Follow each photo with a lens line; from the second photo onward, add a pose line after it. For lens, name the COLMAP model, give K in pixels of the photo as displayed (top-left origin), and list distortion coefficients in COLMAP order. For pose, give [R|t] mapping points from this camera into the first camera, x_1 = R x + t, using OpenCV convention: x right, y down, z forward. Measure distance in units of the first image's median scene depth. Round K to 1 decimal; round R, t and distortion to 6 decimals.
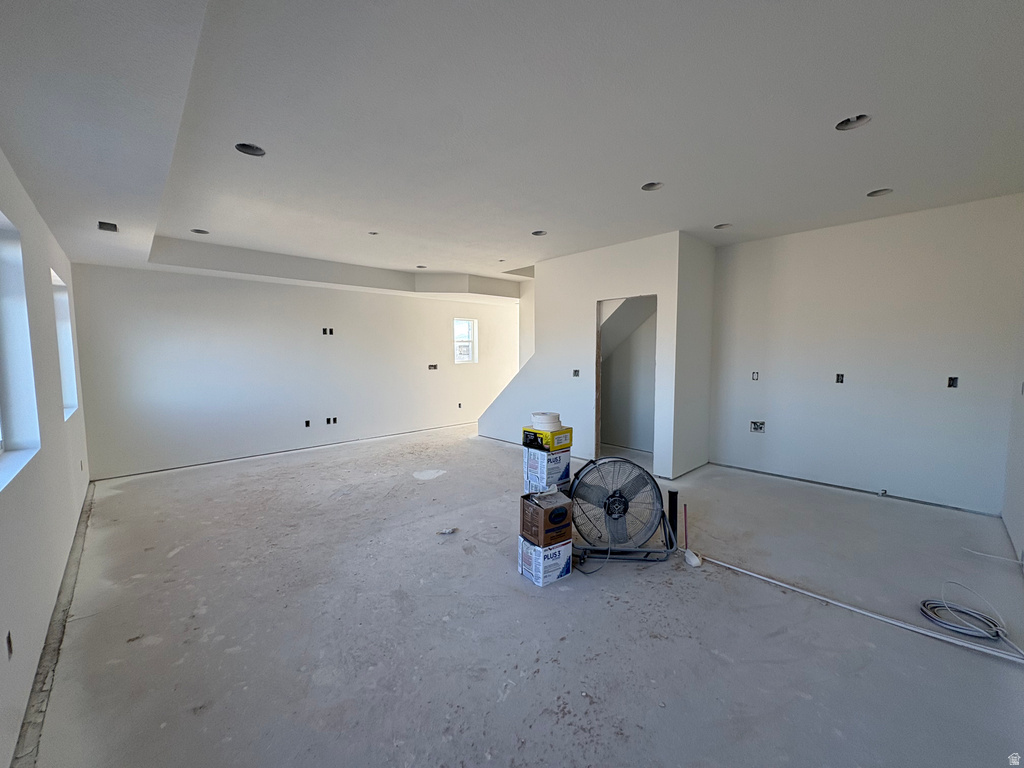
lens RADIAL K [[409.4, 0, 515.6], [0, 409.4, 383.2], [0, 0, 1]] dist [-0.001271, -0.000114]
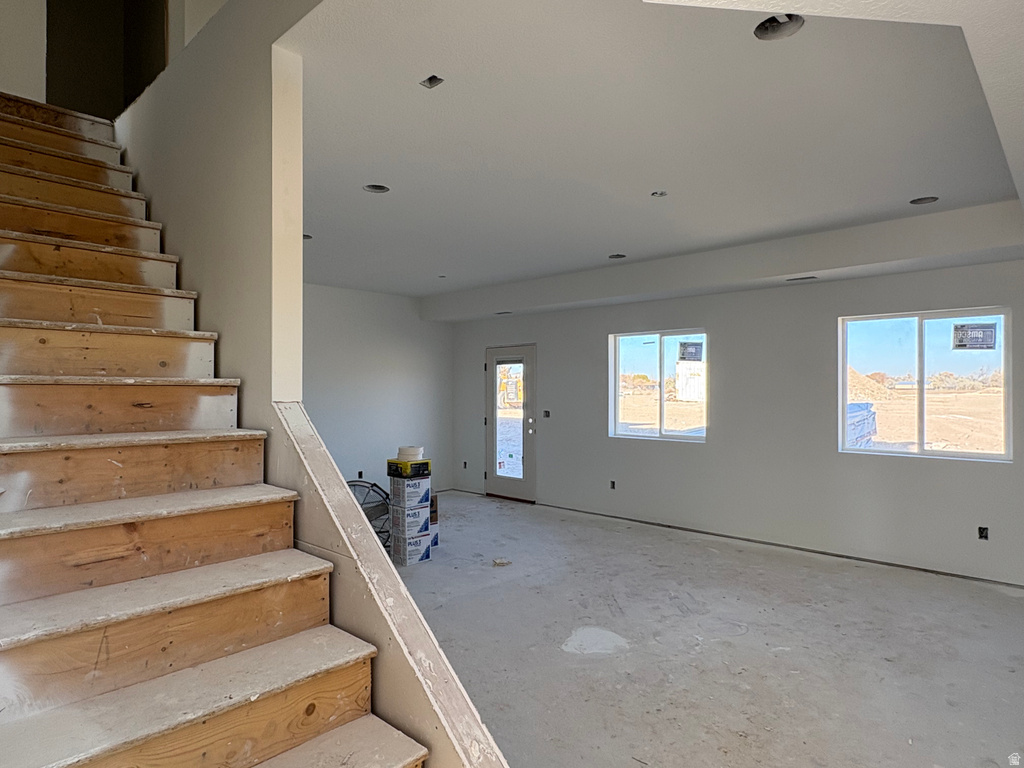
lens RADIAL K [[607.9, 0, 508.1], [0, 607.9, 386.9], [0, 0, 1]] dist [-0.003437, 0.000404]
pose [[-0.999012, 0.007268, -0.043835, -0.097384], [0.003926, 0.997111, 0.075857, -0.170799], [0.044259, 0.075610, -0.996155, 2.090316]]
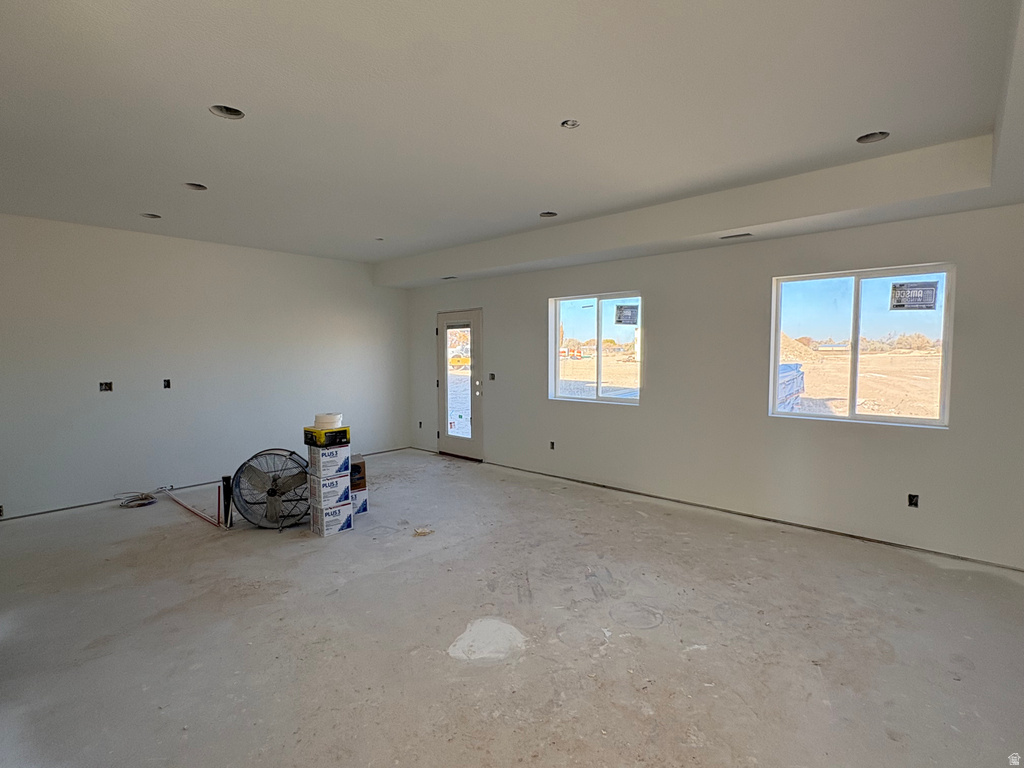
lens RADIAL K [[508.9, 0, 513.3], [0, 508.9, 385.0], [0, 0, 1]] dist [-0.000097, -0.000464]
pose [[-0.997315, 0.015626, -0.071547, -0.251858], [0.005157, 0.989531, 0.144230, -0.151980], [0.073052, 0.143474, -0.986954, 1.839657]]
